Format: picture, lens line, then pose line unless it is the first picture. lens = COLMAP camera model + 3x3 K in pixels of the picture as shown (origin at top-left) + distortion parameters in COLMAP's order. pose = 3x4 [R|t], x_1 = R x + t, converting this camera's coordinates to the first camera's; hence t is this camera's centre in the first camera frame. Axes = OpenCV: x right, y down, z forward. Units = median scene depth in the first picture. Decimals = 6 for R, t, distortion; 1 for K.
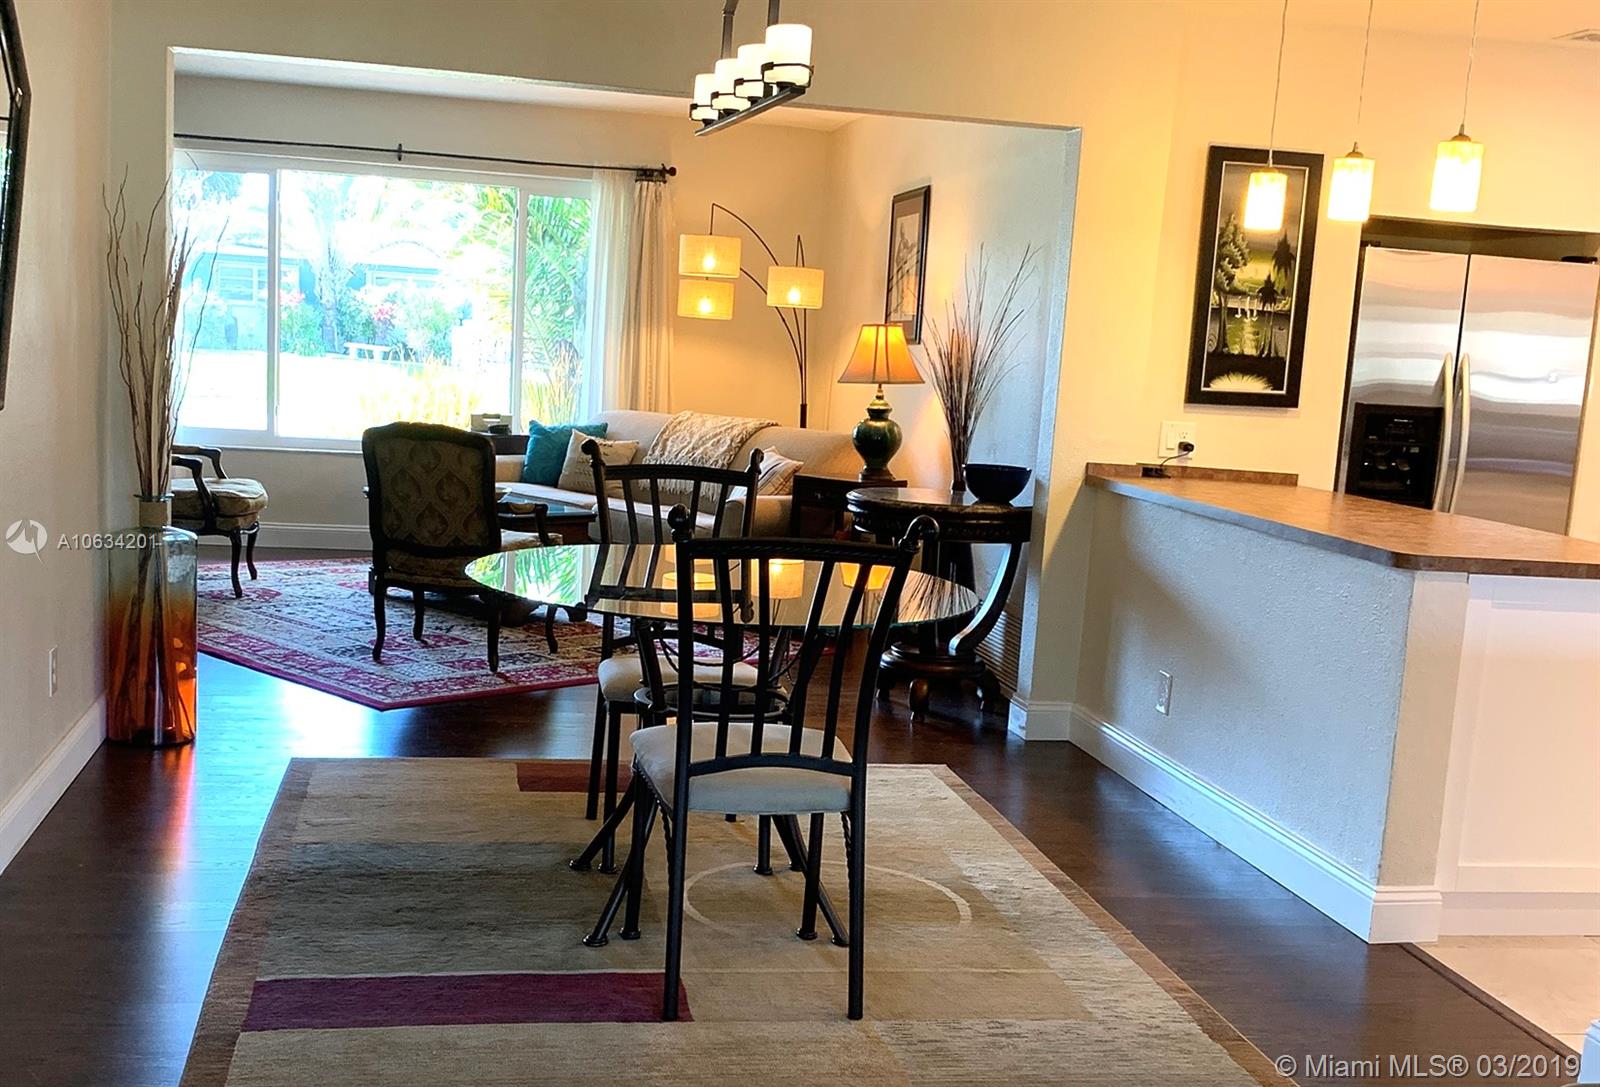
lens RADIAL K [[1810.1, 0, 800.0], [0, 1810.1, 543.5], [0, 0, 1]] dist [0.009132, -0.004645]
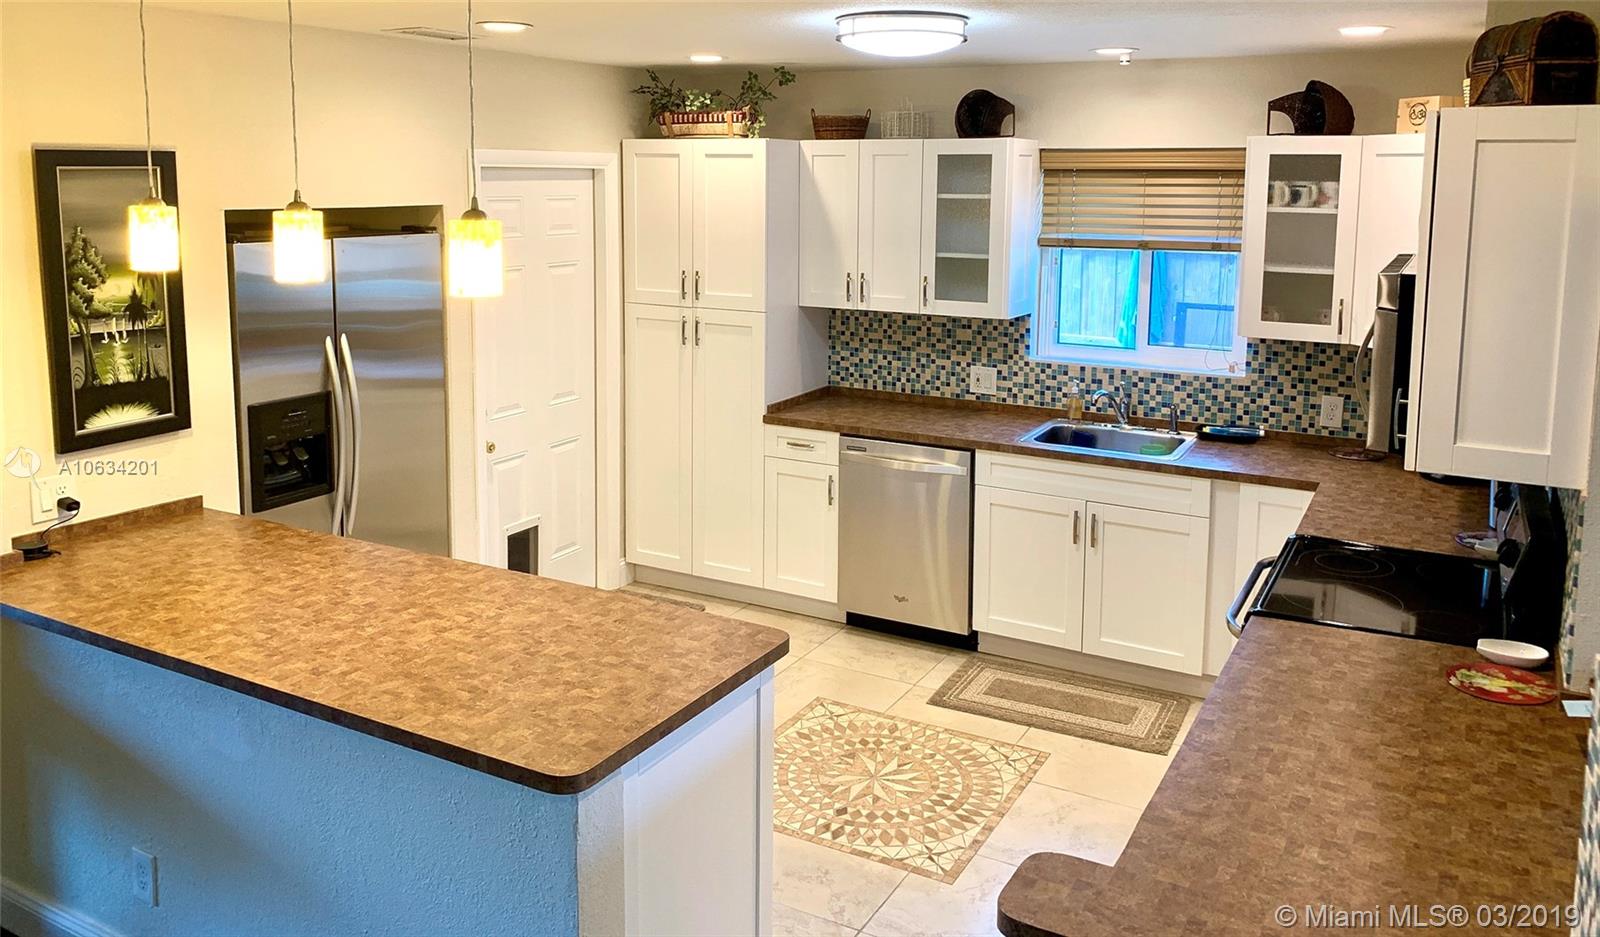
lens RADIAL K [[1234.3, 0, 799.7], [0, 1234.3, 324.0], [0, 0, 1]] dist [-0.003131, -0.000683]
pose [[0.649170, -0.155210, 0.744640, 0.018658], [0.129400, 0.987225, 0.092963, -0.145708], [-0.749556, 0.036007, 0.660961, 0.357883]]
